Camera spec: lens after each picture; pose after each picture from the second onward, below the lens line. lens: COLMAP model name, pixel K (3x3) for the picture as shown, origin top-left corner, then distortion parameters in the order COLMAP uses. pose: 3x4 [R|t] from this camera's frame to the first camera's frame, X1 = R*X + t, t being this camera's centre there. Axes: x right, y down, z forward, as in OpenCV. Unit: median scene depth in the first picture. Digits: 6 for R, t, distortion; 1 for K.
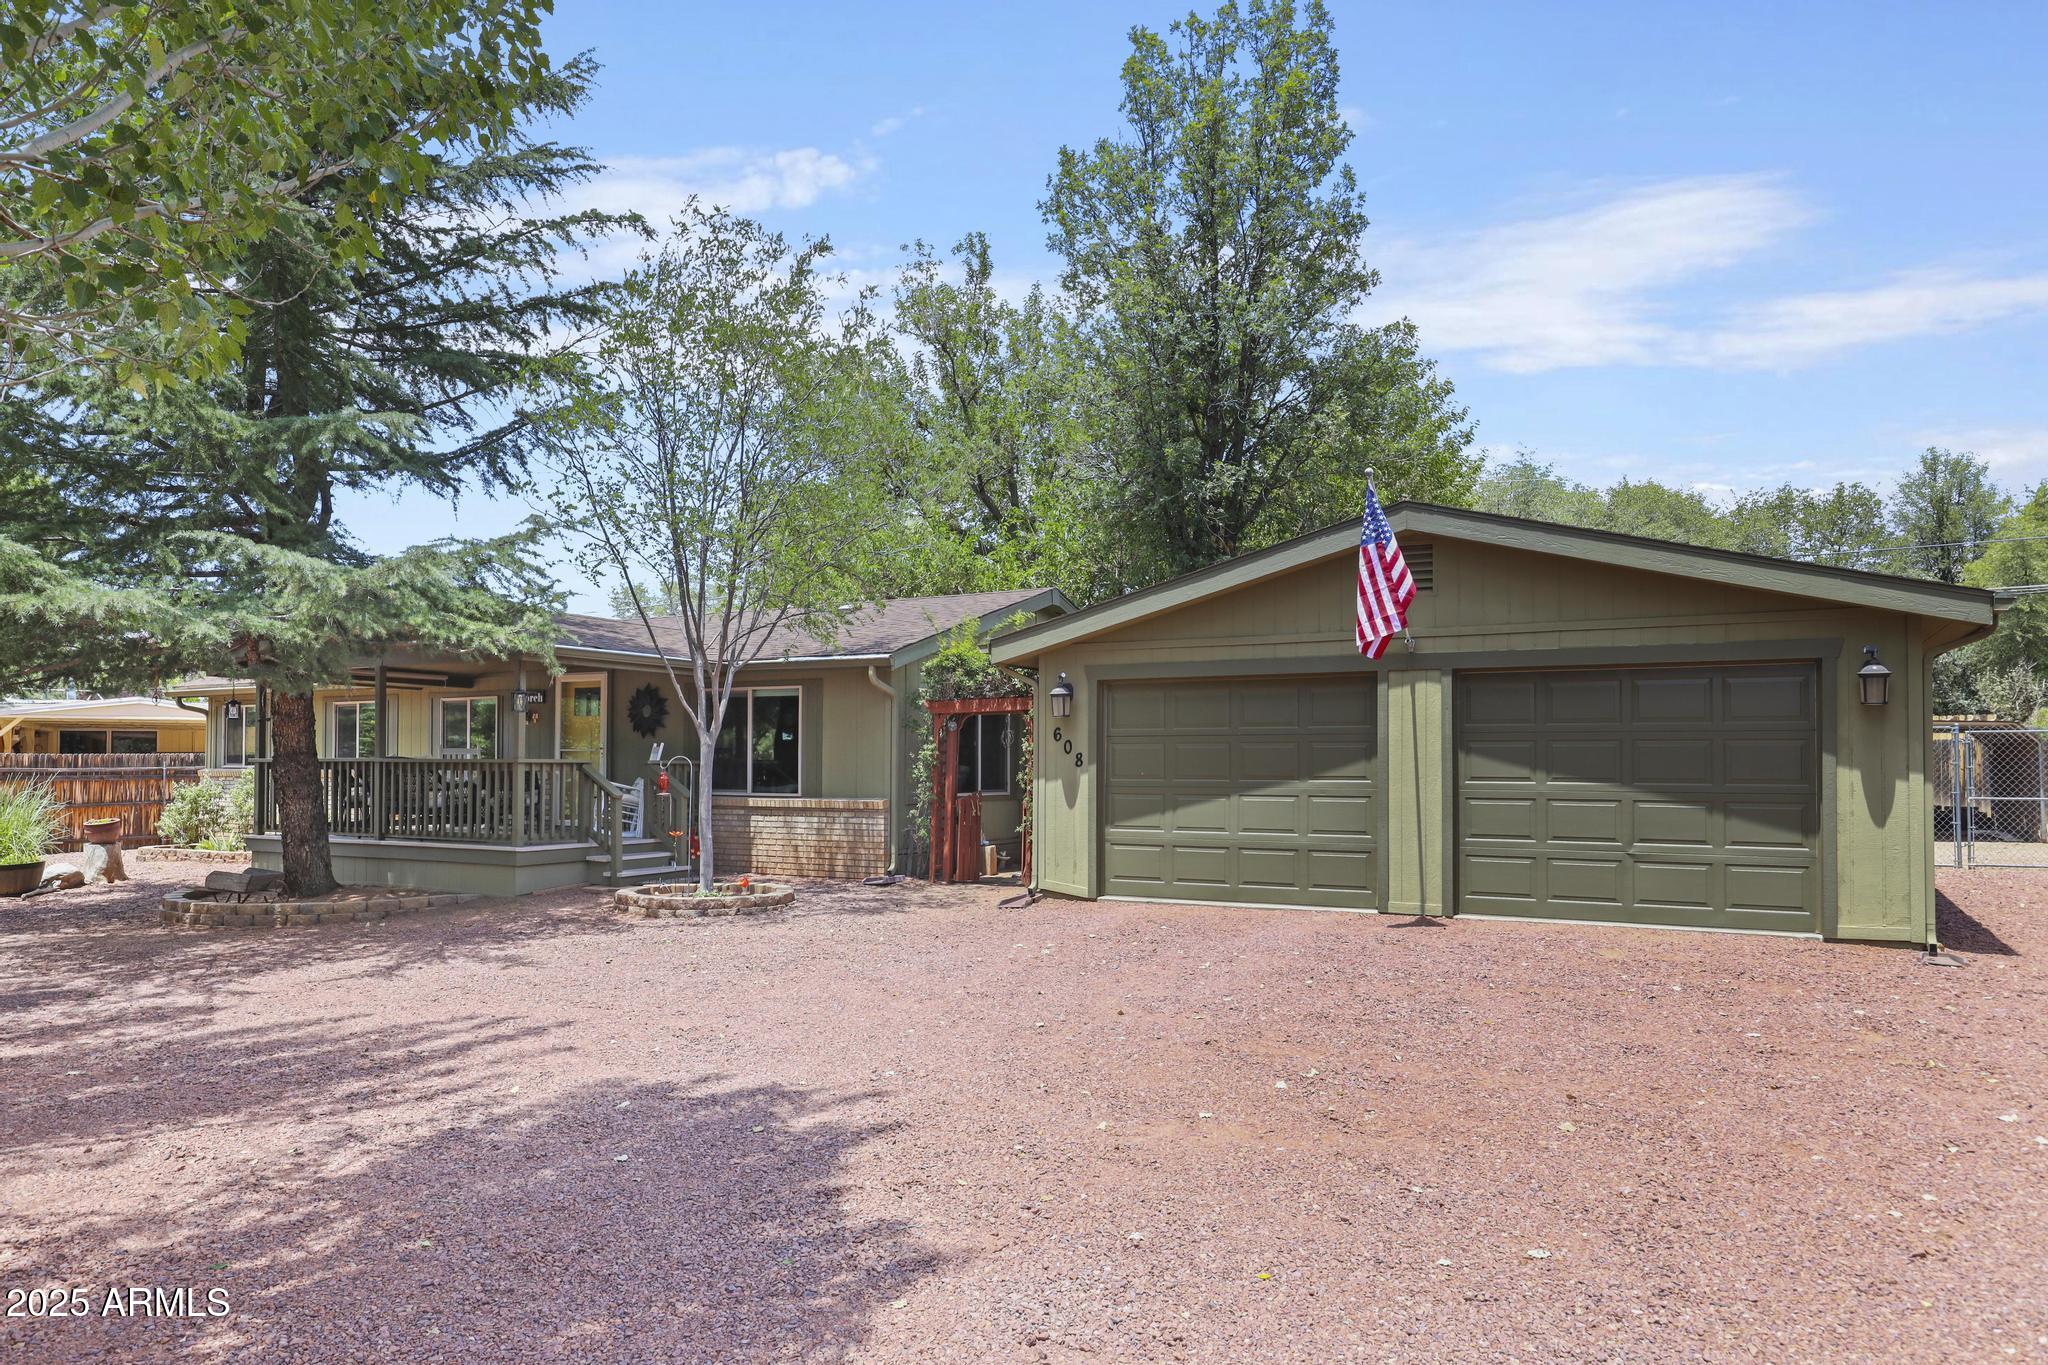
lens RADIAL K [[1339.4, 0, 1021.9], [0, 1339.4, 730.7], [0, 0, 1]] dist [-0.004085, -0.001312]
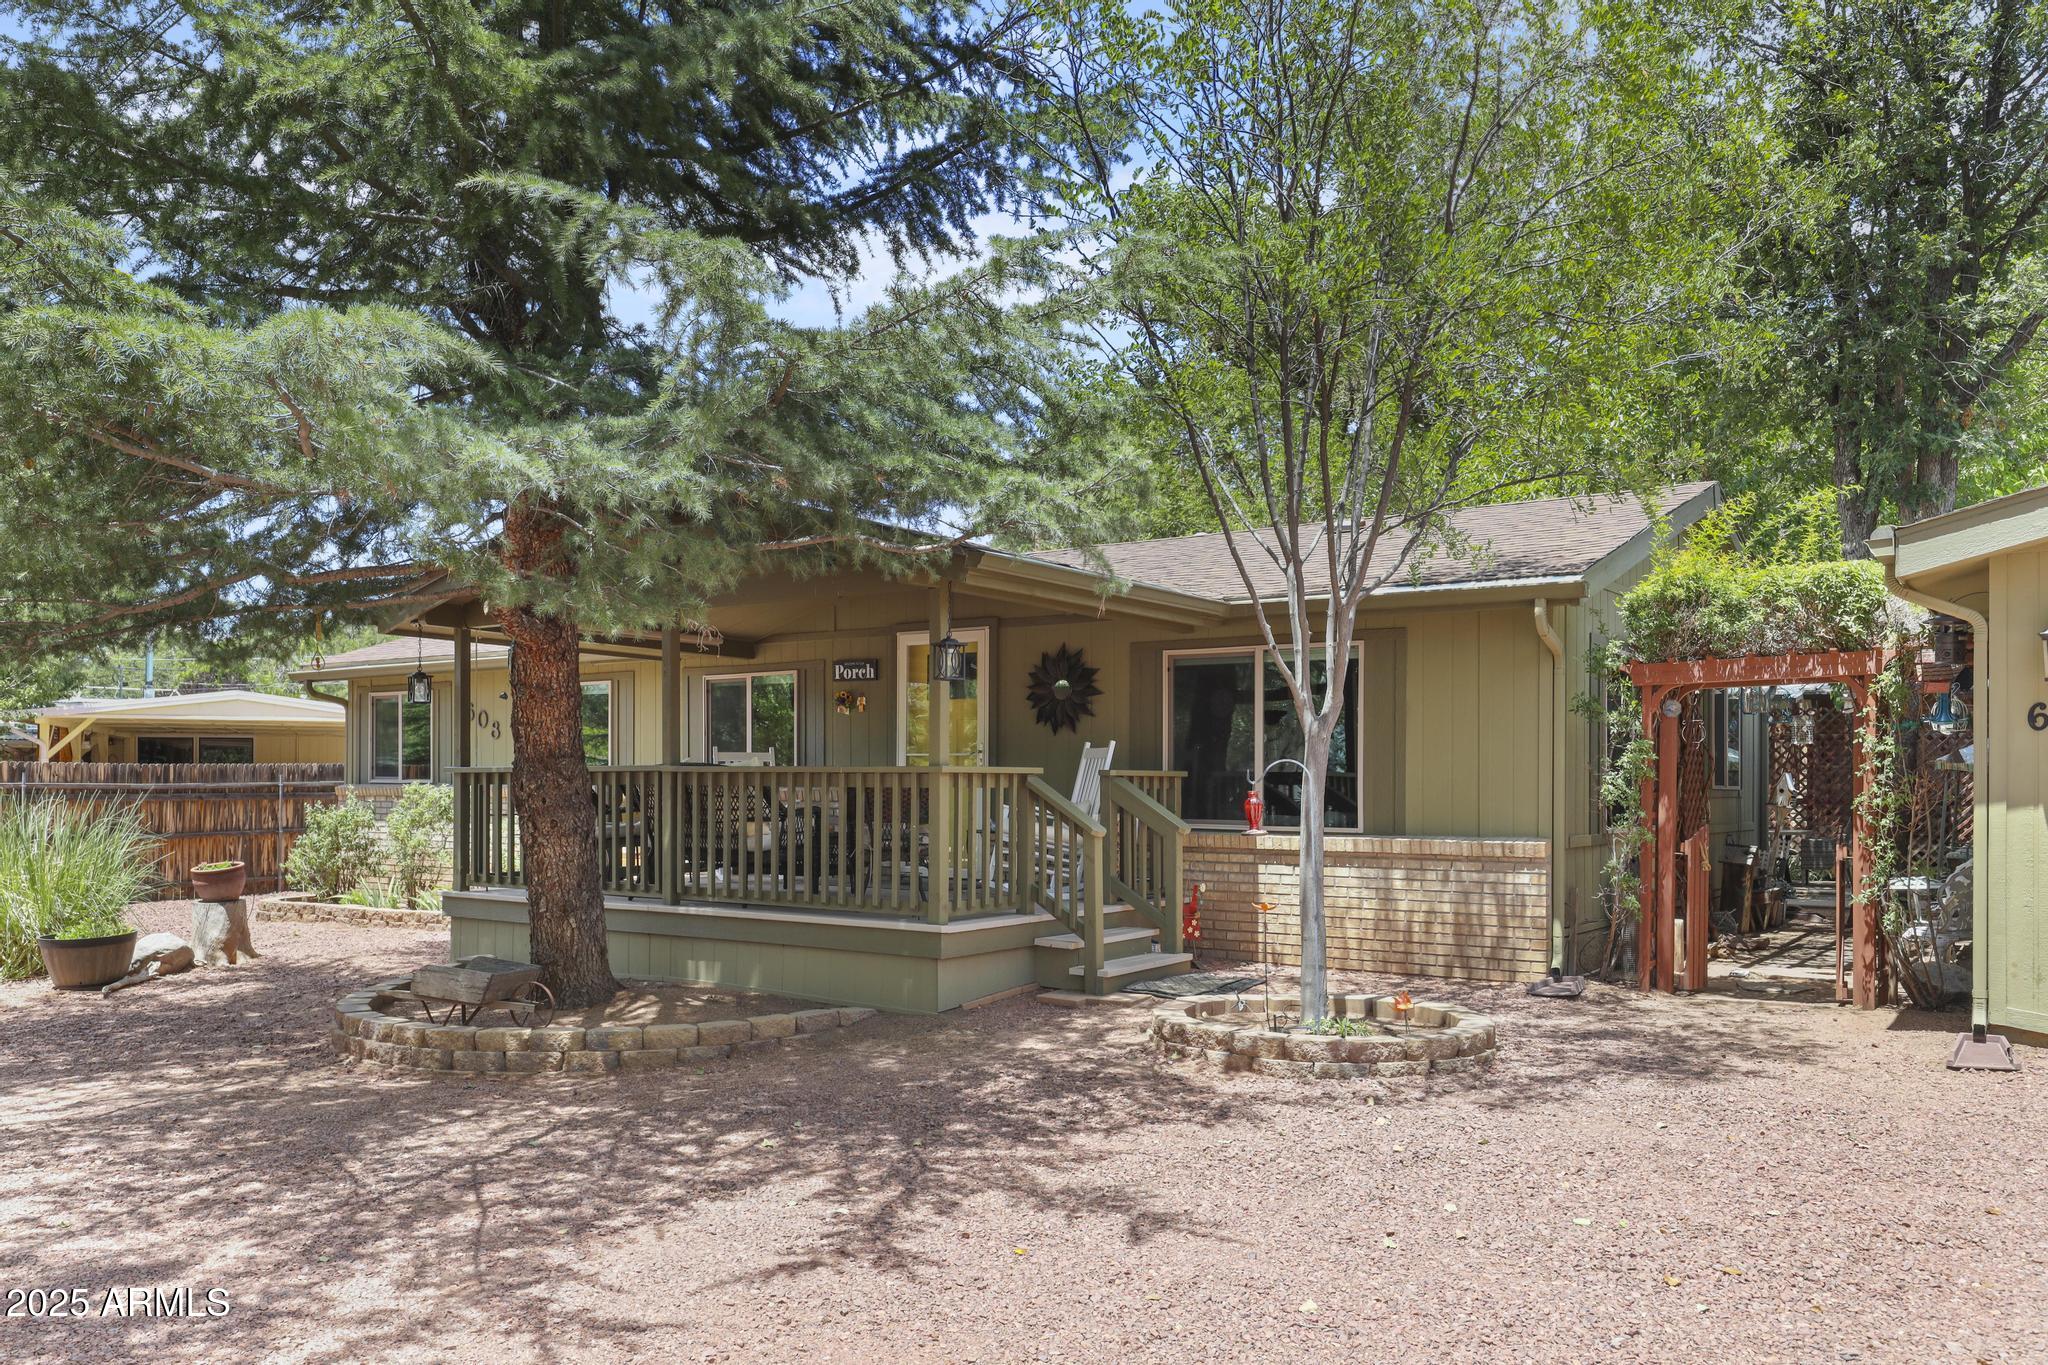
lens RADIAL K [[1572.9, 0, 1025.3], [0, 1572.9, 775.2], [0, 0, 1]] dist [0.005197, 0.003250]
pose [[0.994246, 0.001390, -0.107114, -0.239123], [0.000774, 0.999797, 0.020157, 0.010264], [0.107120, -0.020124, 0.994042, 0.313721]]
